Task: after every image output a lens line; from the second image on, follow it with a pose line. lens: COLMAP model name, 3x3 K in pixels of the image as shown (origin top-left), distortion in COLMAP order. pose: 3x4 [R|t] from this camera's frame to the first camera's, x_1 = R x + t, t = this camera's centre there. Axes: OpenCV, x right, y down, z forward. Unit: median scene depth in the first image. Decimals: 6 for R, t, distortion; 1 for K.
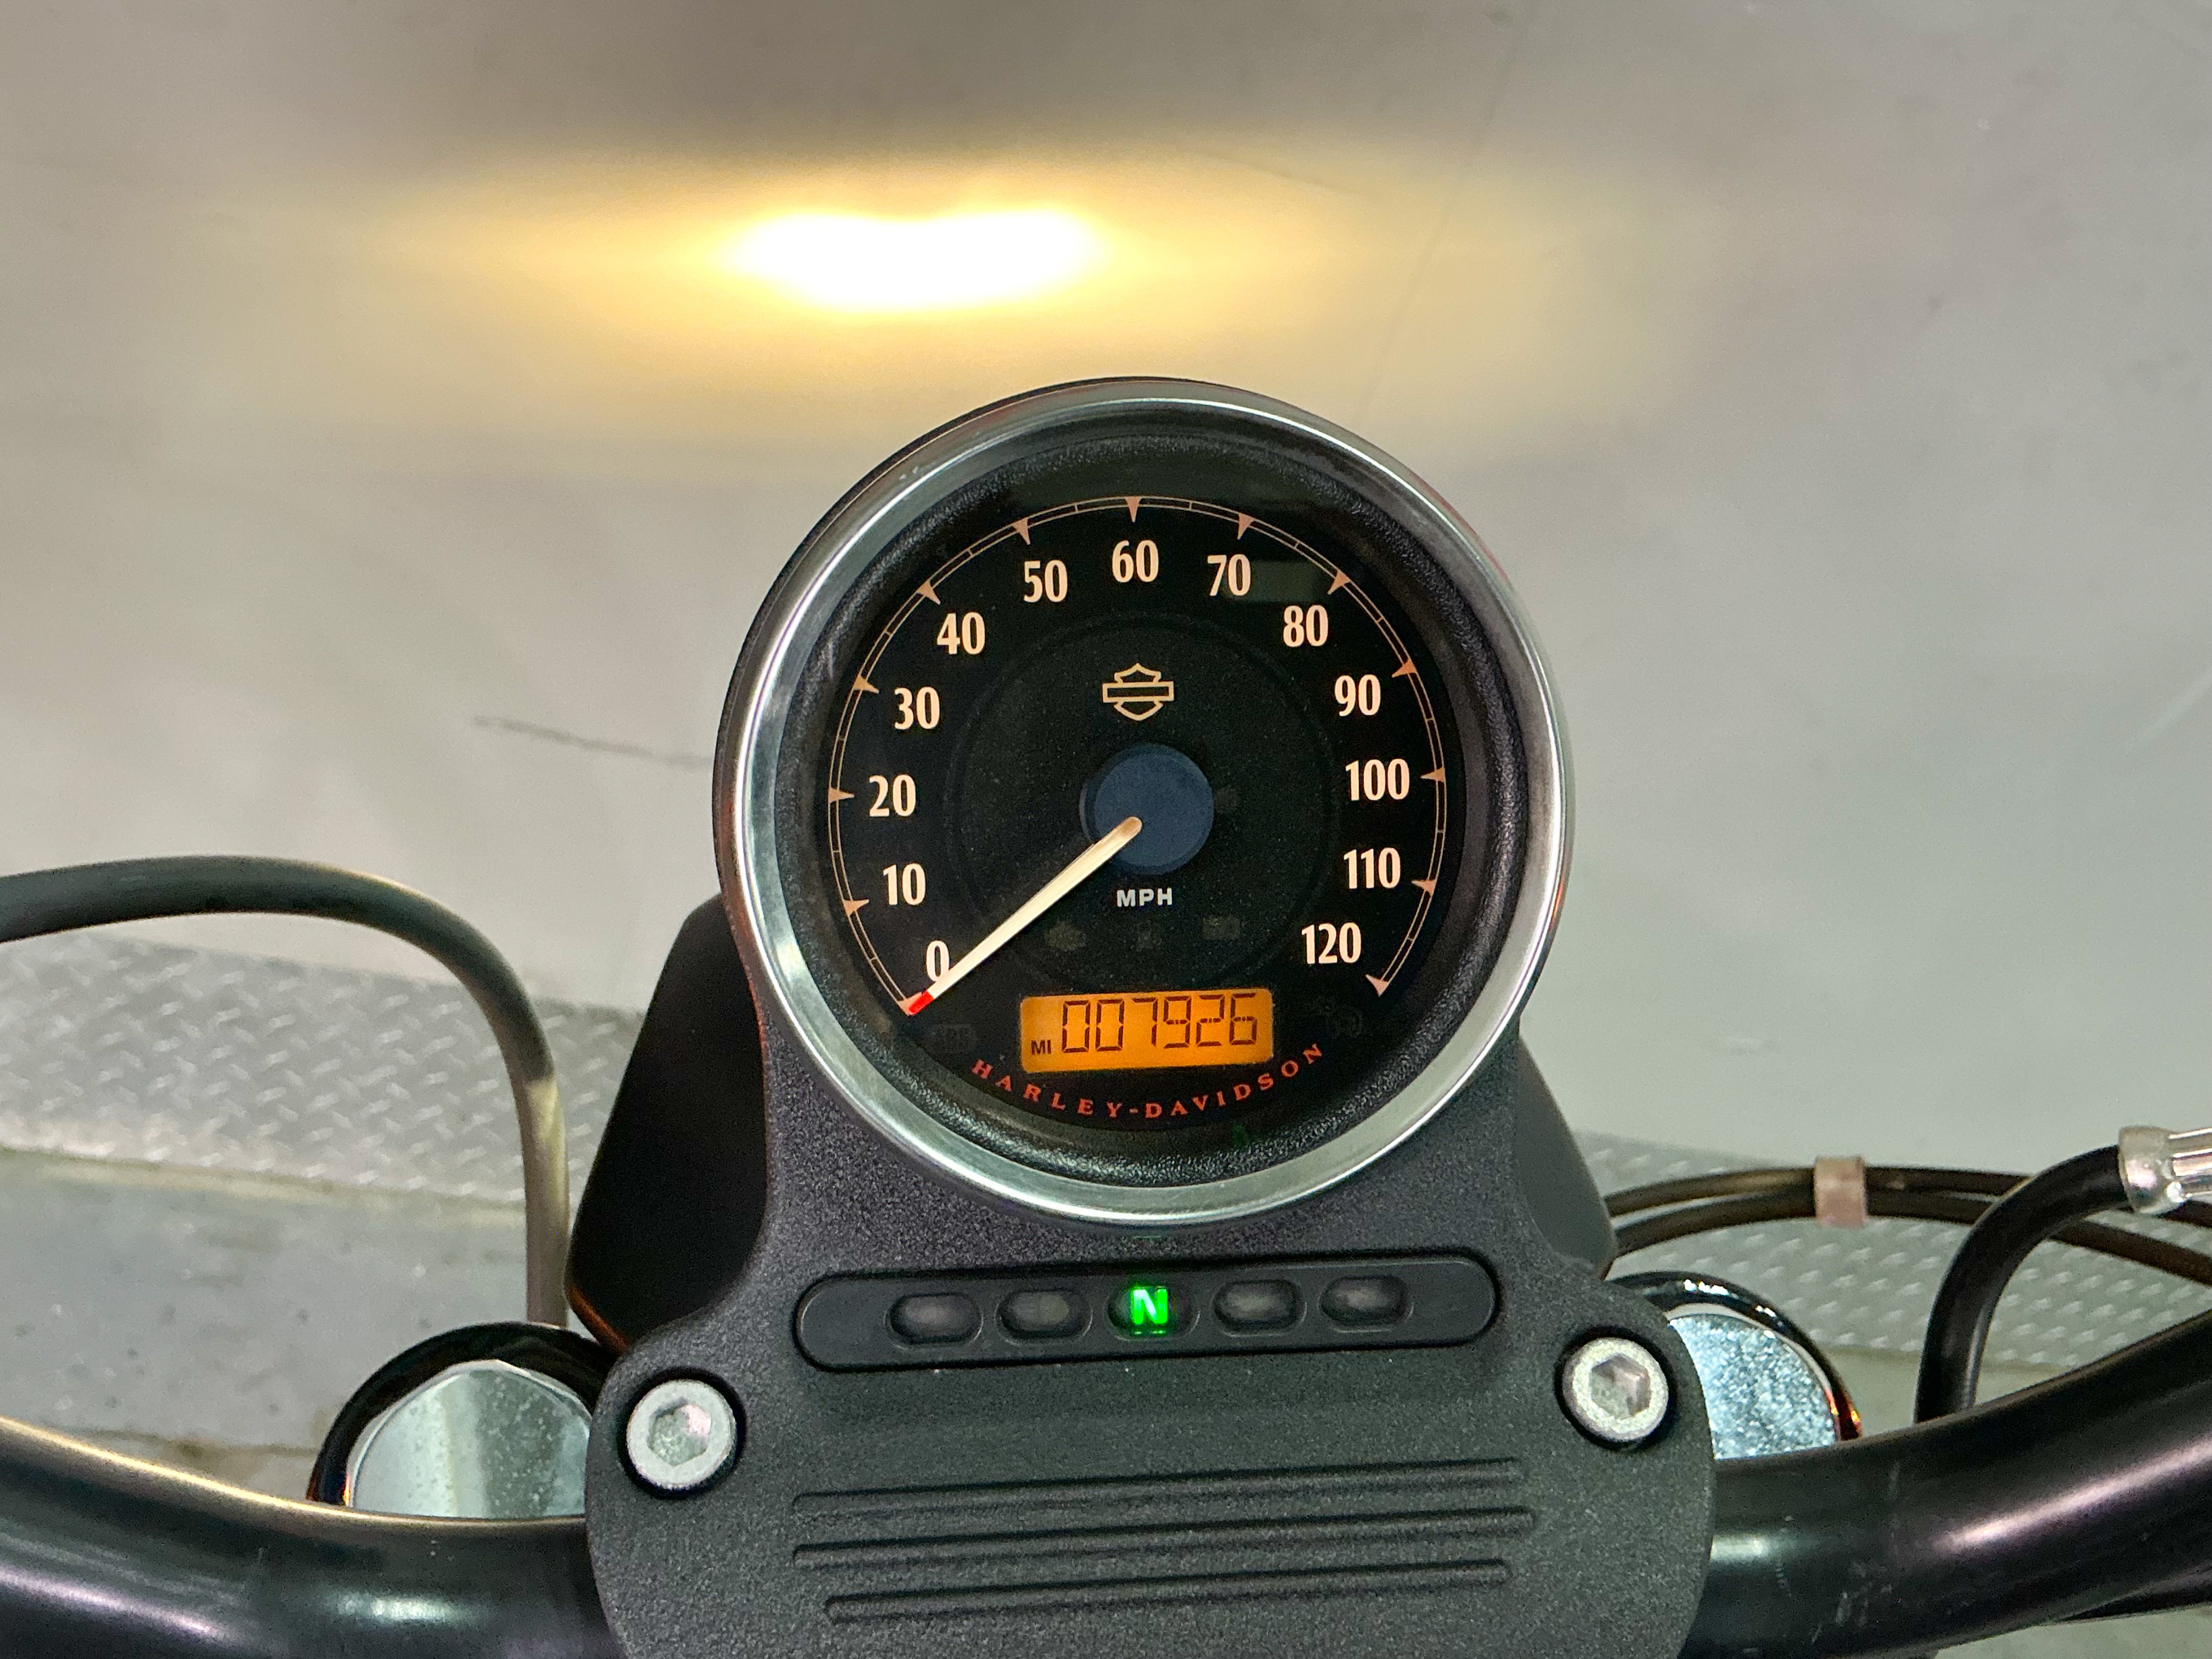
lens RADIAL K [[2031.6, 0, 1103.9], [0, 2031.6, 827.8], [0, 0, 1]] dist [-0.004021, 0.000000]
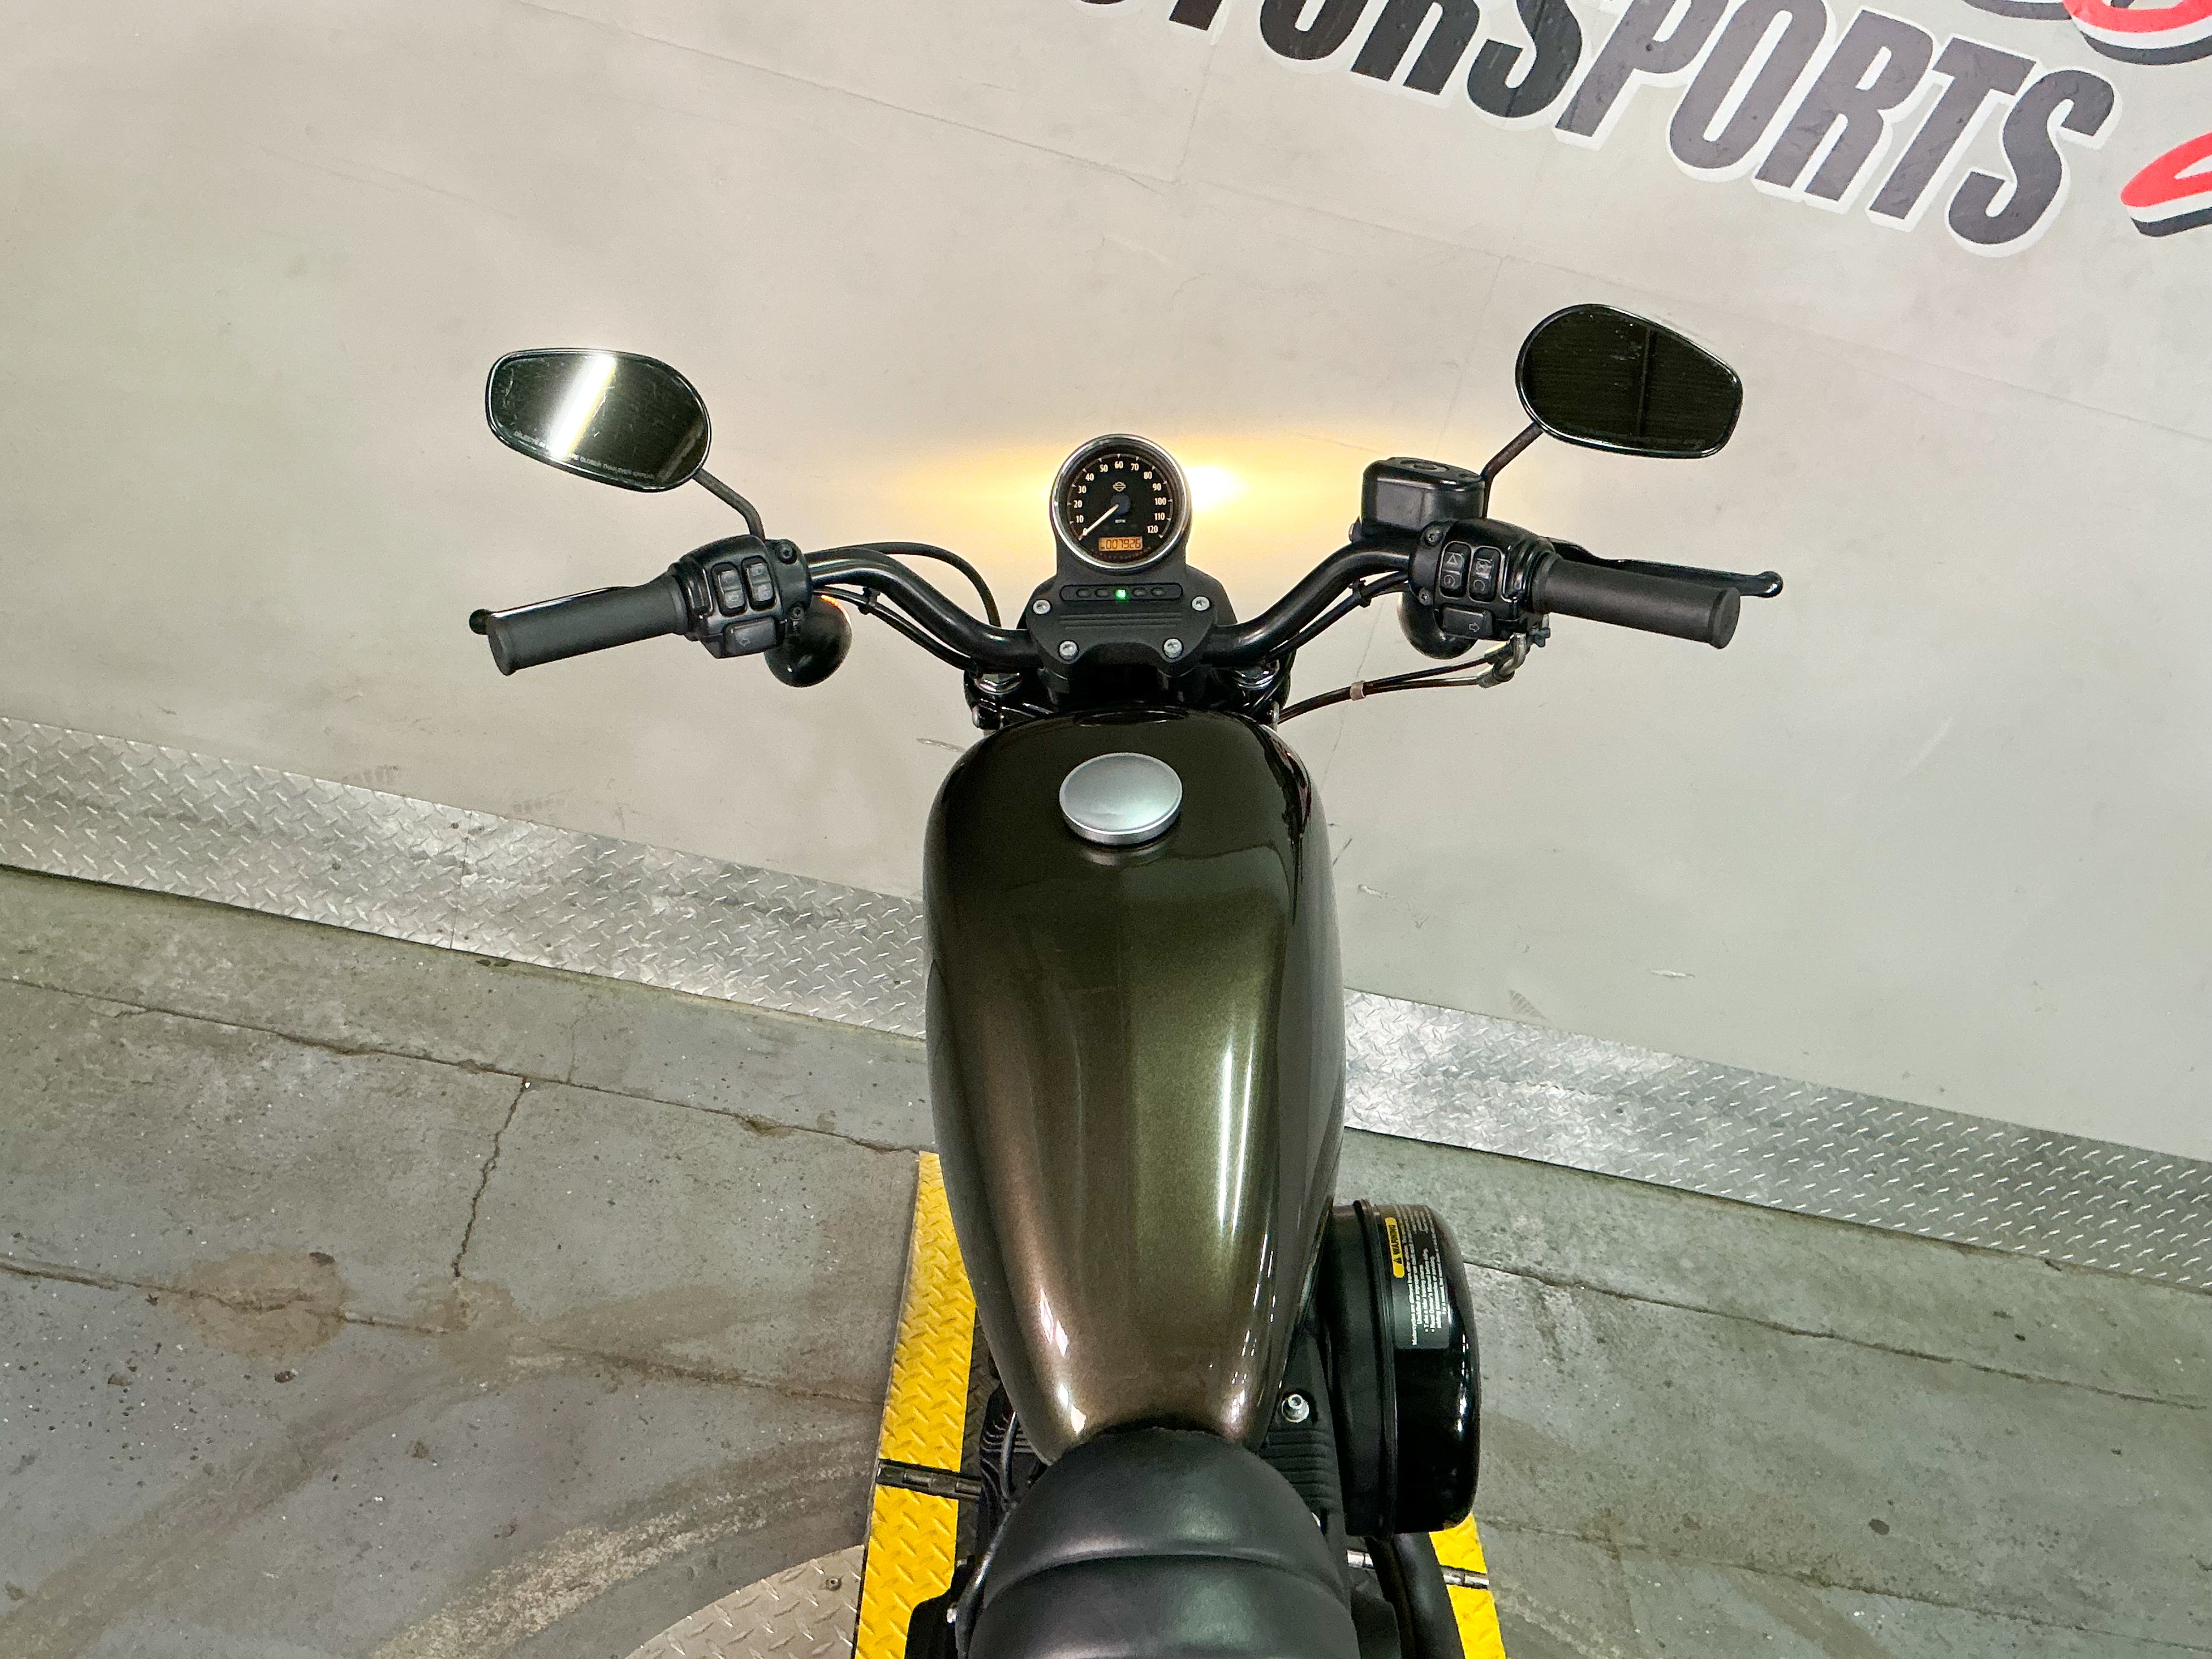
lens RADIAL K [[2031.6, 0, 1117.6], [0, 2031.6, 838.0], [0, 0, 1]] dist [-0.004021, 0.000000]
pose [[0.988838, -0.002011, -0.148982, 0.882625], [-0.020766, 0.988290, -0.151165, 1.821504], [0.147541, 0.152571, 0.977217, -4.584587]]
